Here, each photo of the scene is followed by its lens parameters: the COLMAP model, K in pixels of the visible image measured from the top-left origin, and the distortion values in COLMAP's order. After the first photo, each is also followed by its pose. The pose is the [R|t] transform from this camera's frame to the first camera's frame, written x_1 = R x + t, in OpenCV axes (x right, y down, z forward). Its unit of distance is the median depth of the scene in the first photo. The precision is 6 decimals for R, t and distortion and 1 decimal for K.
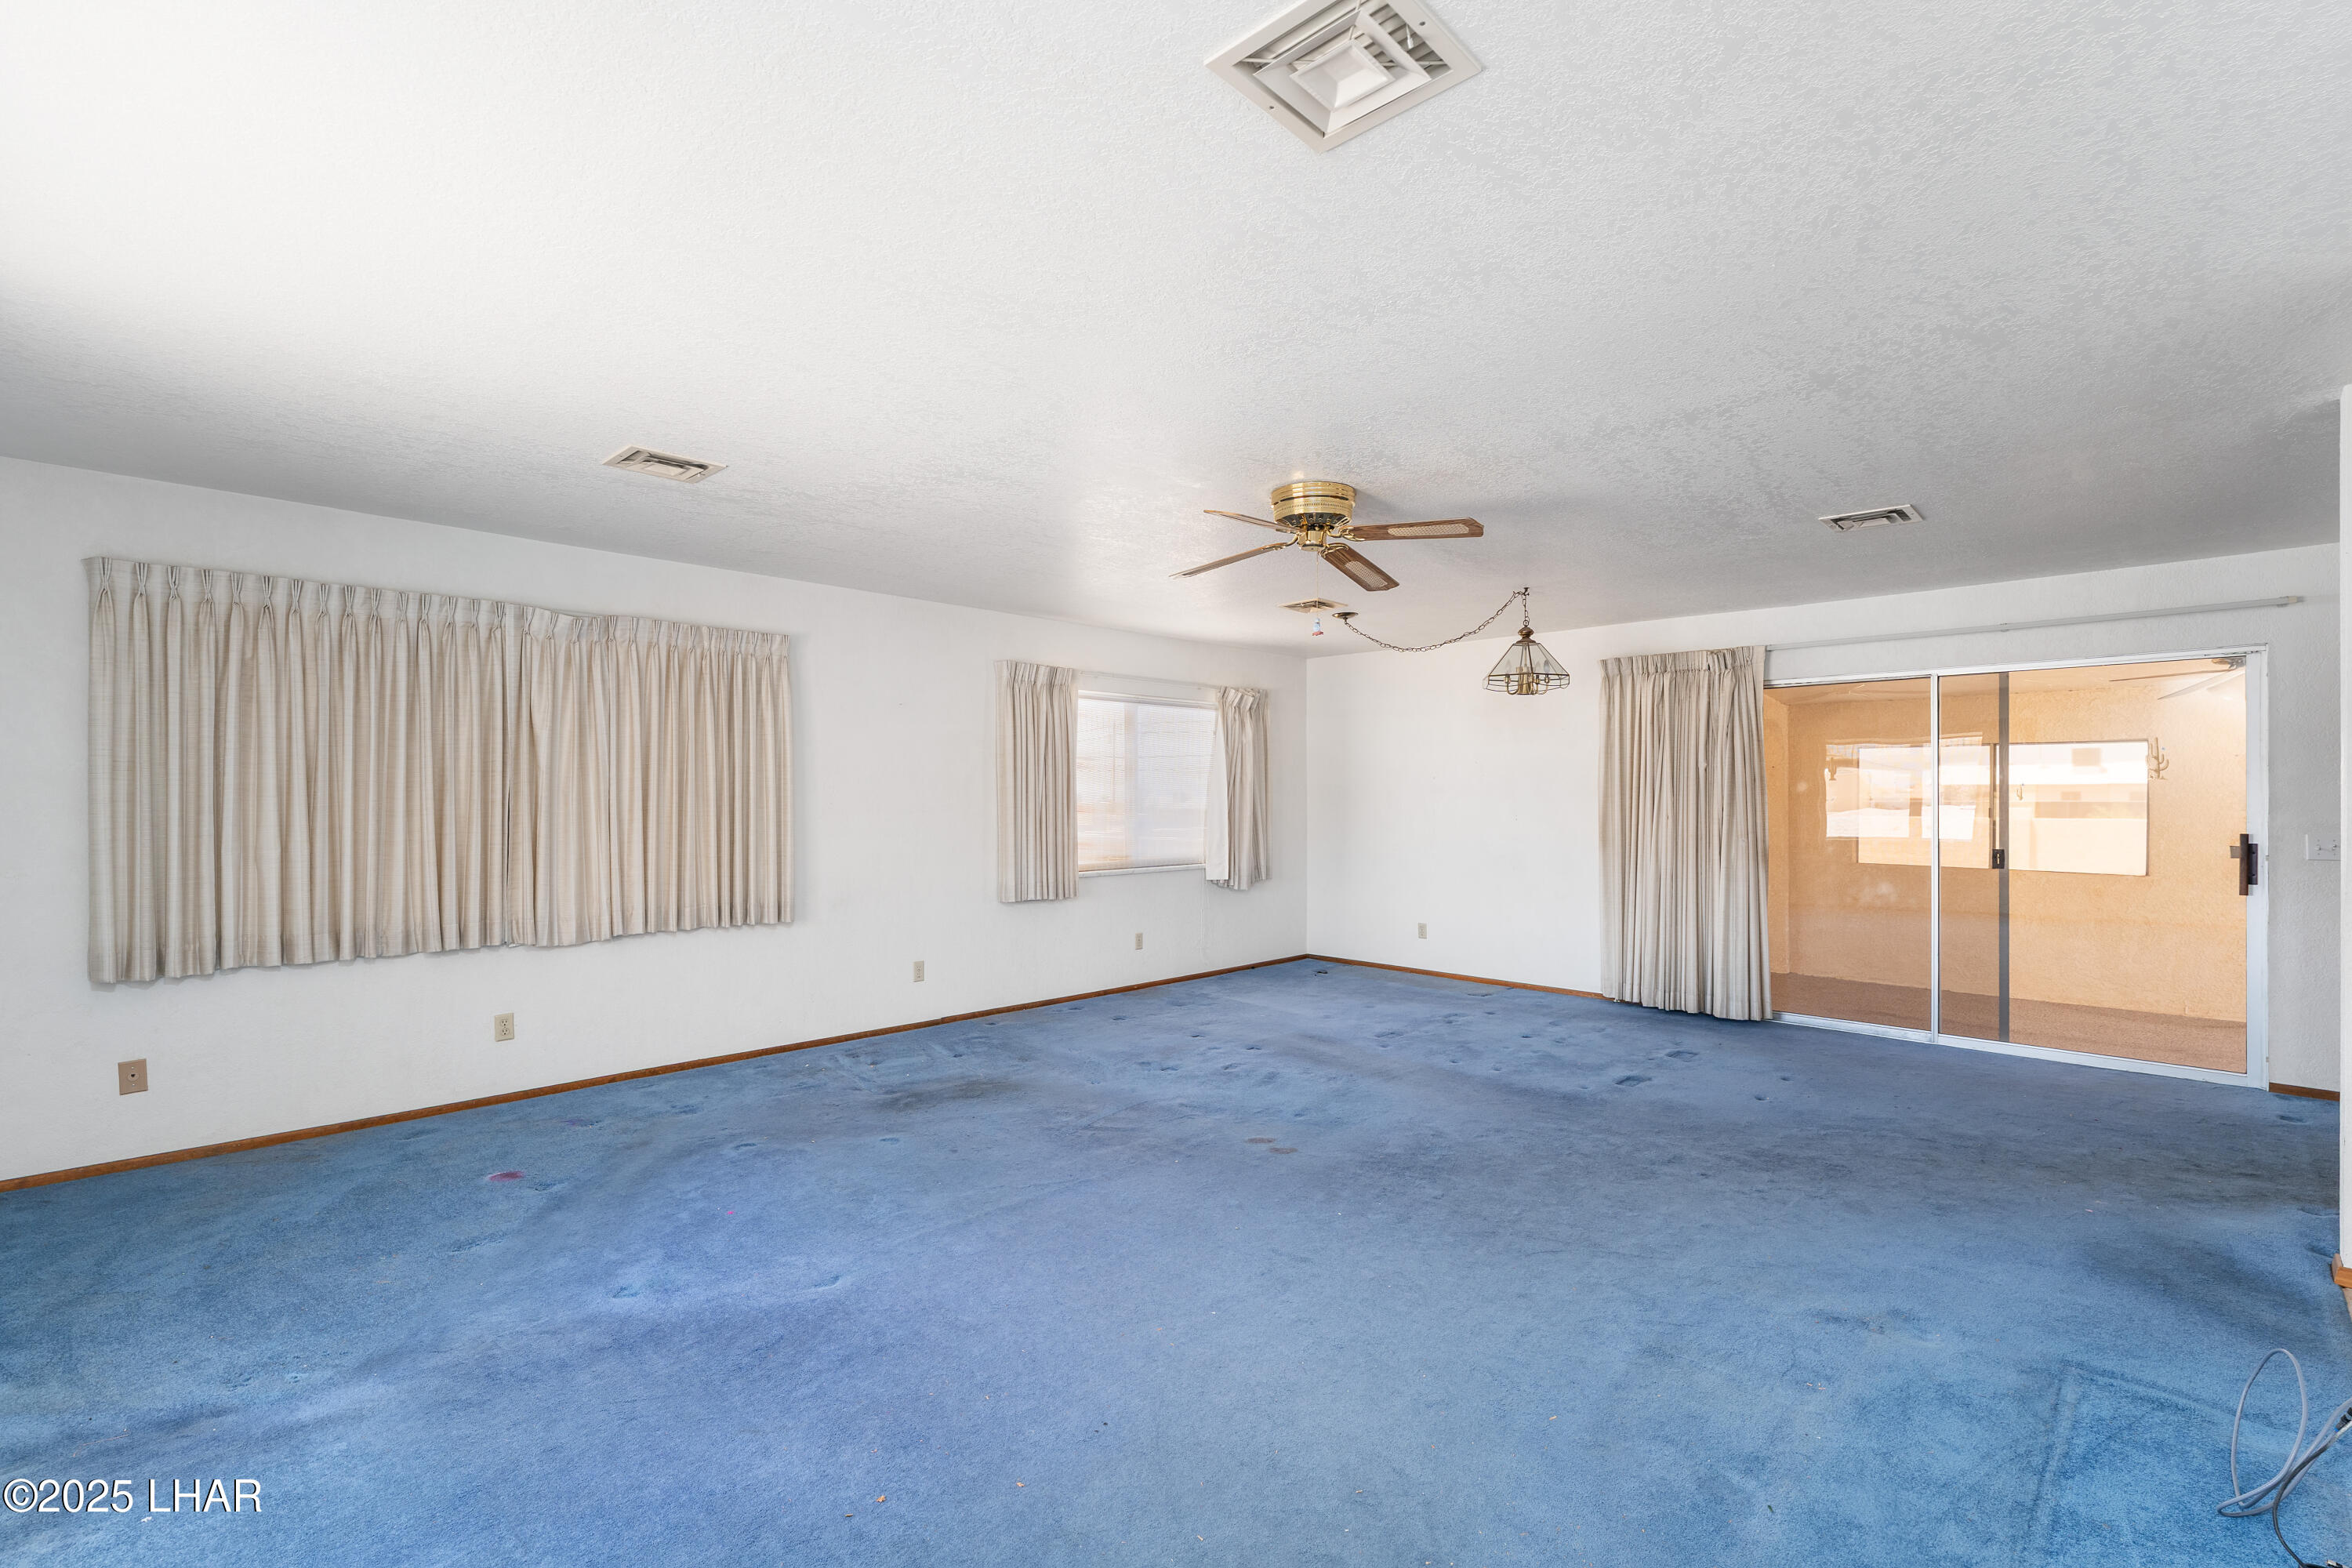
lens RADIAL K [[1038.9, 0, 1165.1], [0, 1038.9, 794.1], [0, 0, 1]] dist [0.001224, 0.000309]
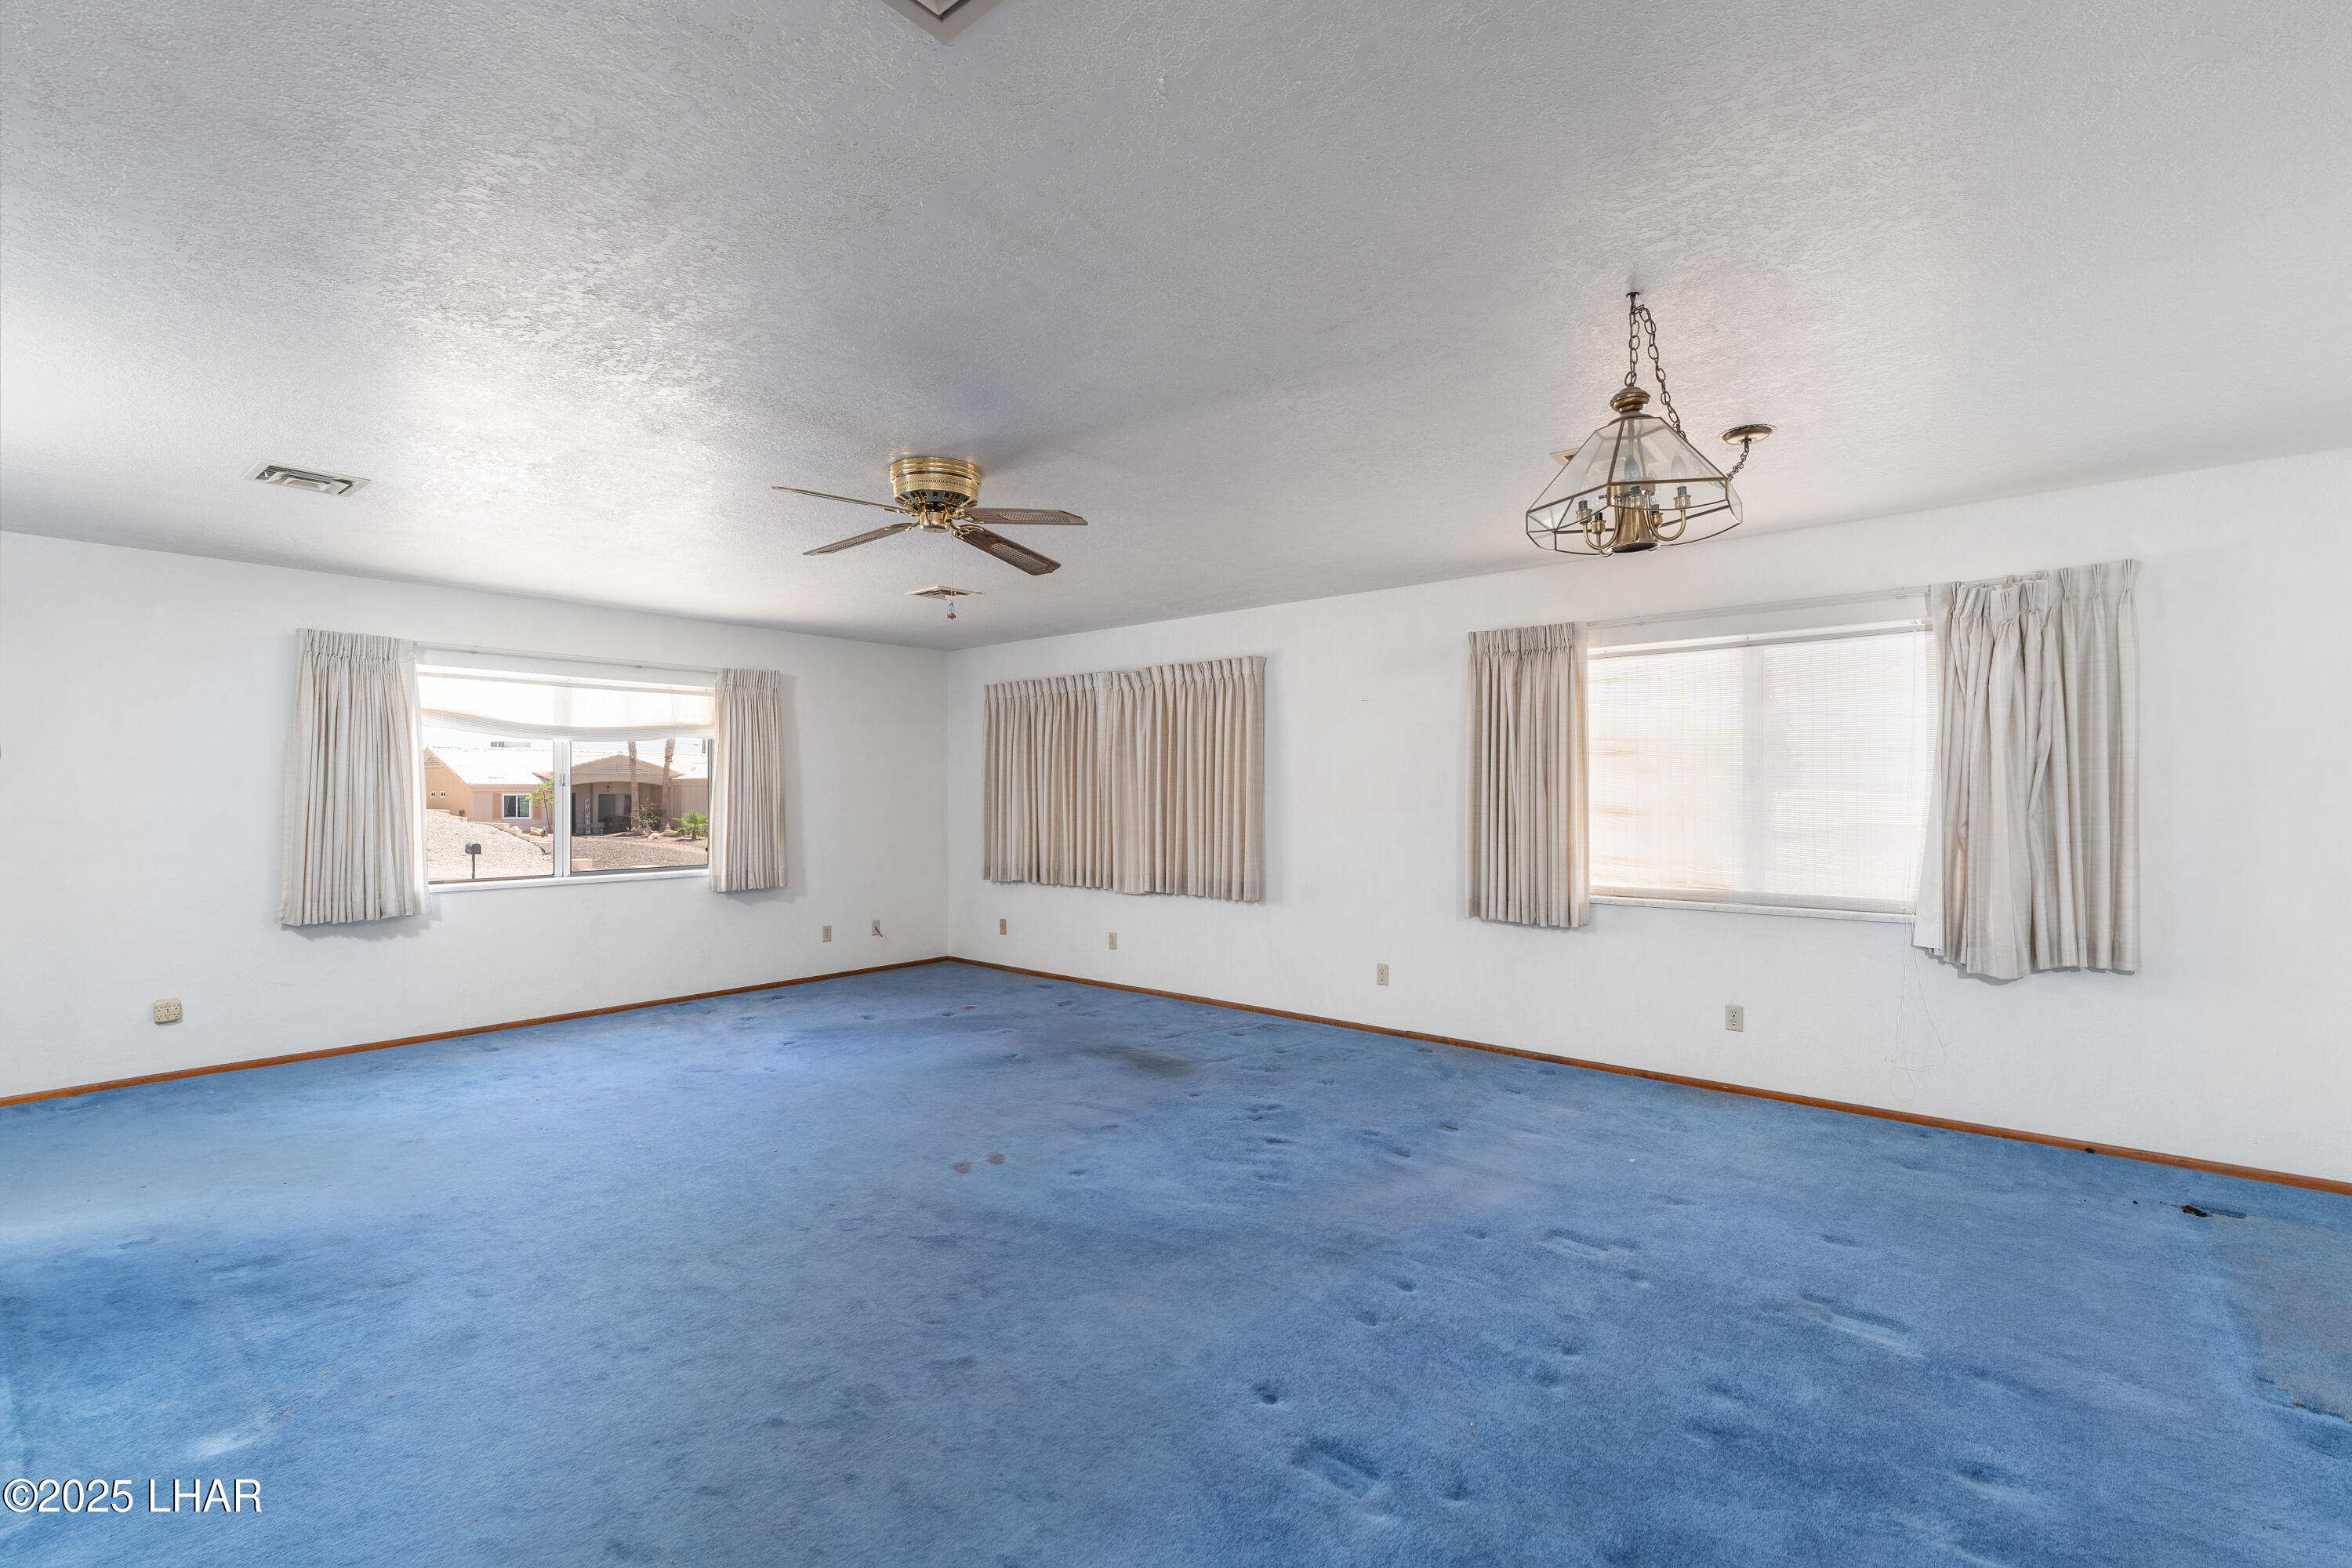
lens RADIAL K [[1038.9, 0, 1168.6], [0, 1038.9, 782.0], [0, 0, 1]] dist [0.001224, 0.000309]
pose [[0.080396, -0.014269, -0.996661, 0.723333], [0.000686, 0.999898, -0.014260, 0.005386], [0.996763, 0.000462, 0.080398, 0.737756]]
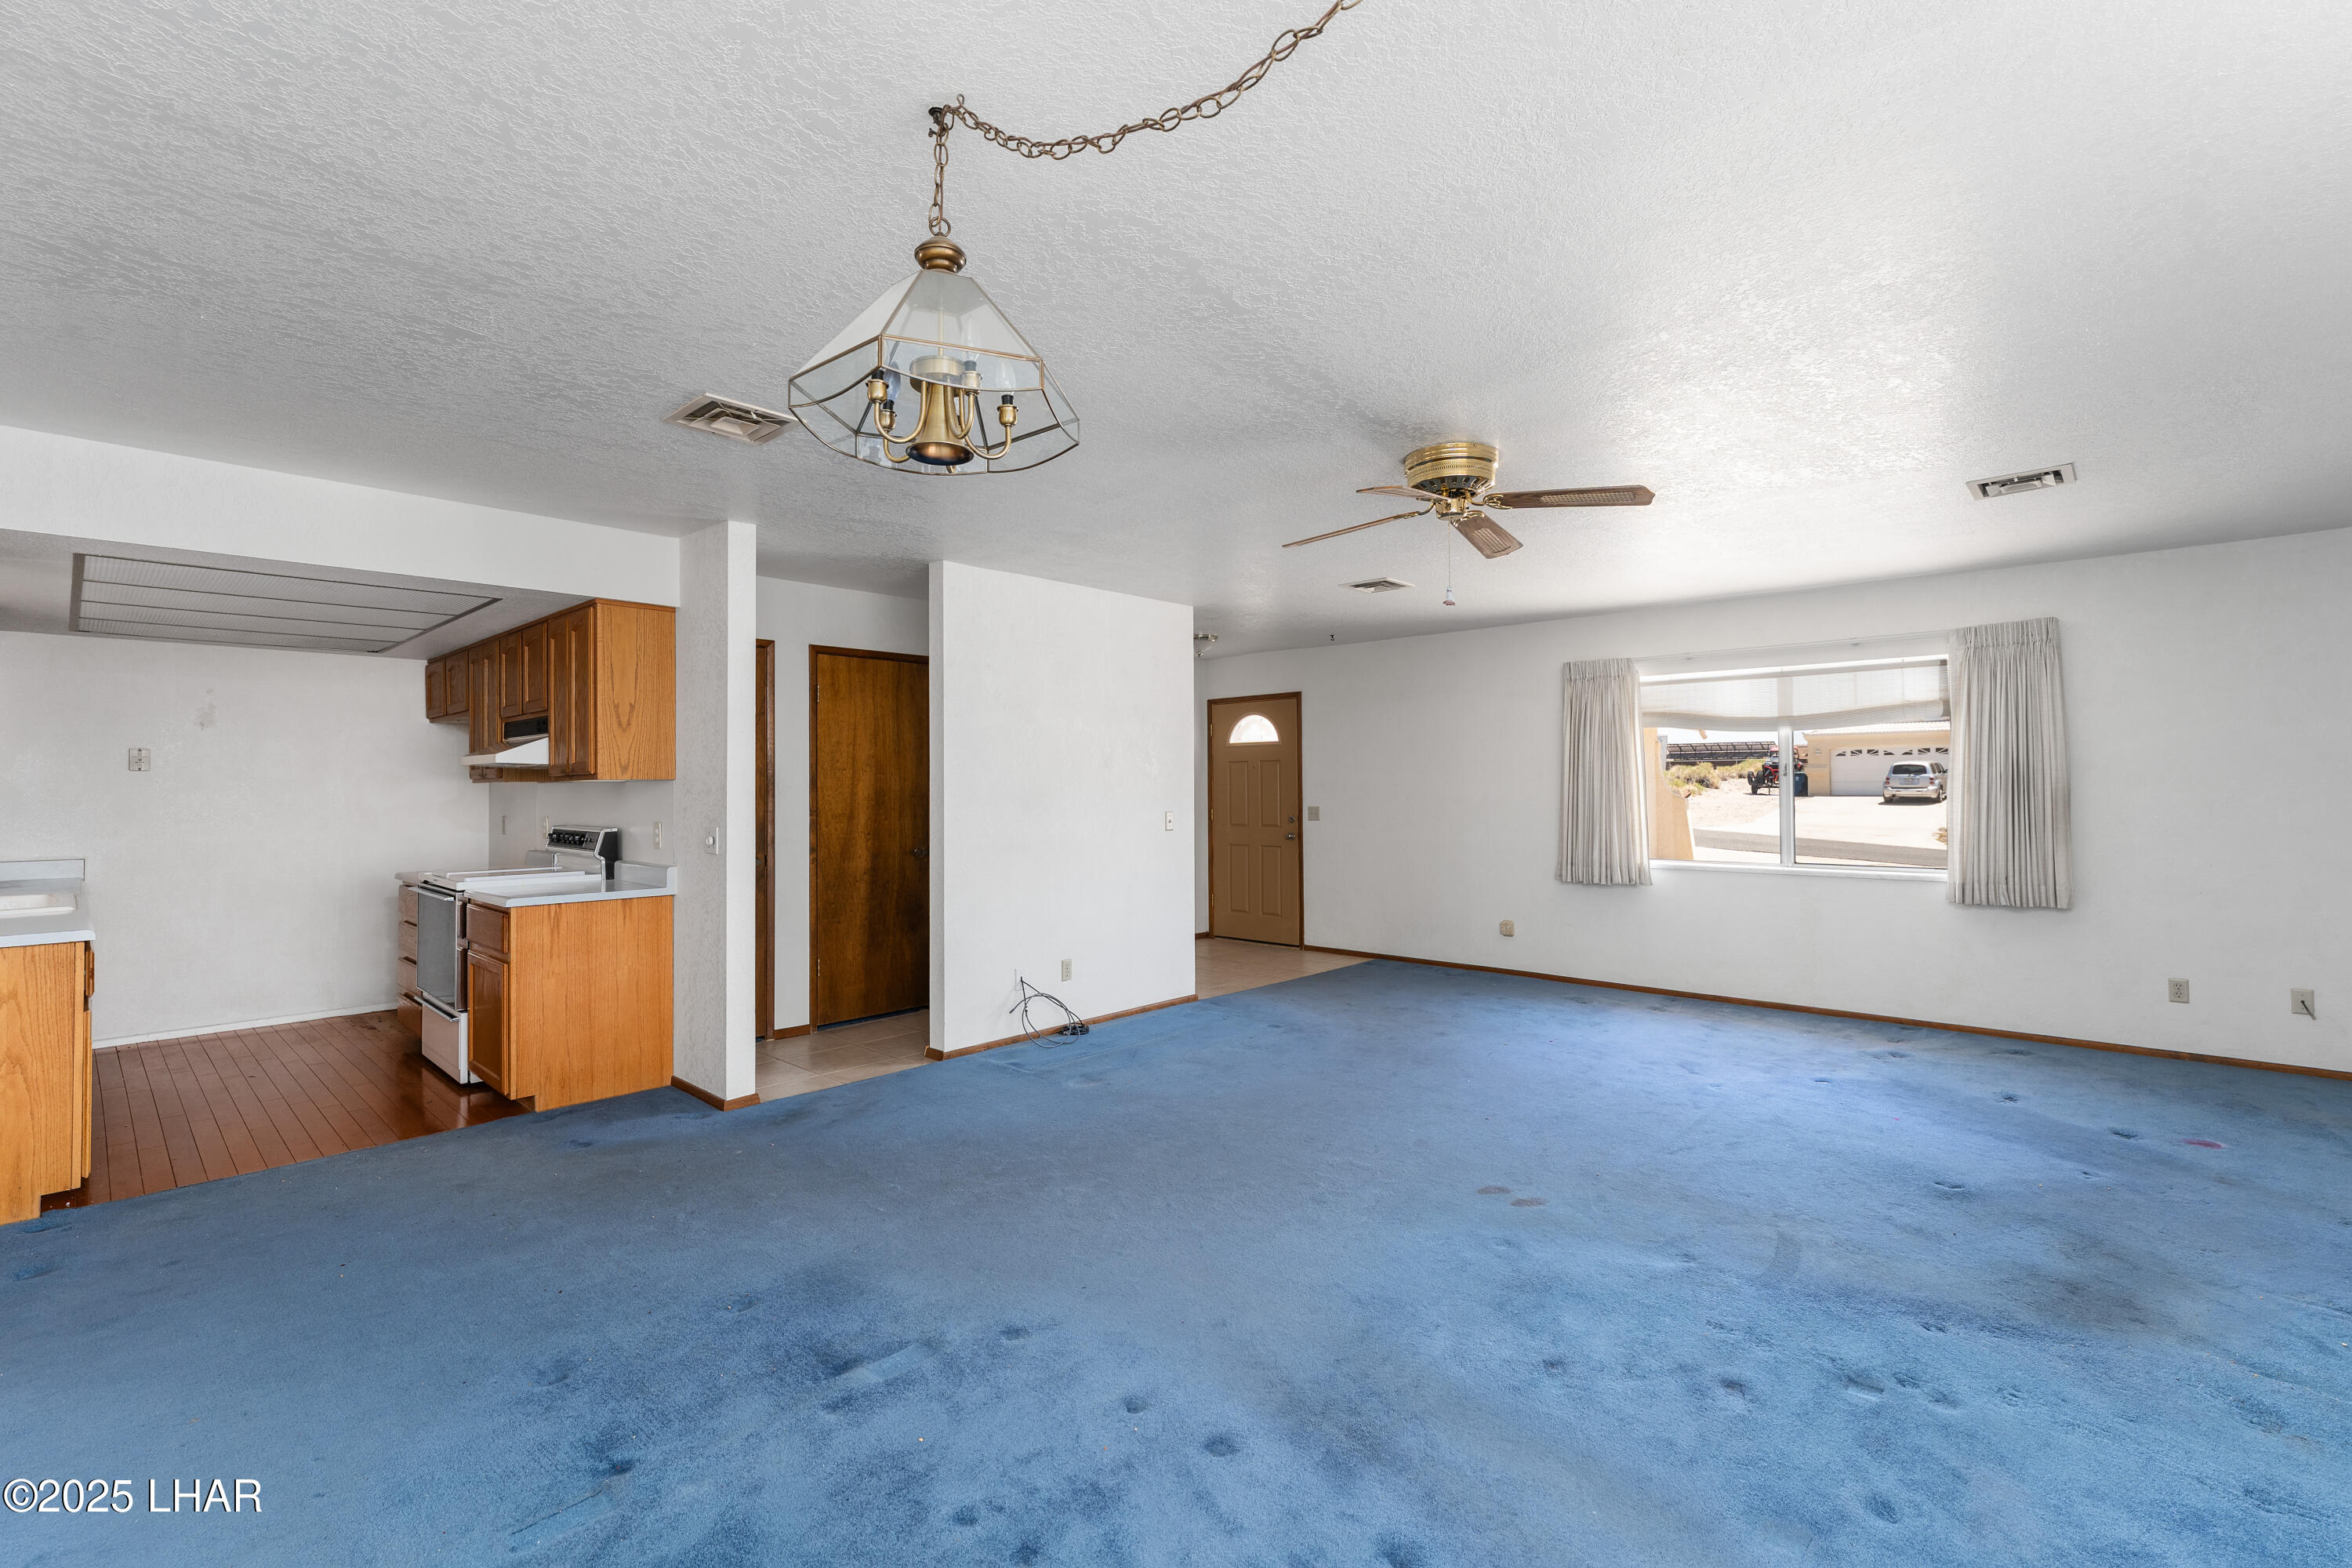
lens RADIAL K [[1038.9, 0, 1197.4], [0, 1038.9, 785.1], [0, 0, 1]] dist [0.001224, 0.000309]
pose [[-0.998904, -0.001349, -0.046780, 0.266377], [-0.001135, 0.999989, -0.004616, 0.008506], [0.046786, -0.004558, -0.998895, 1.239708]]
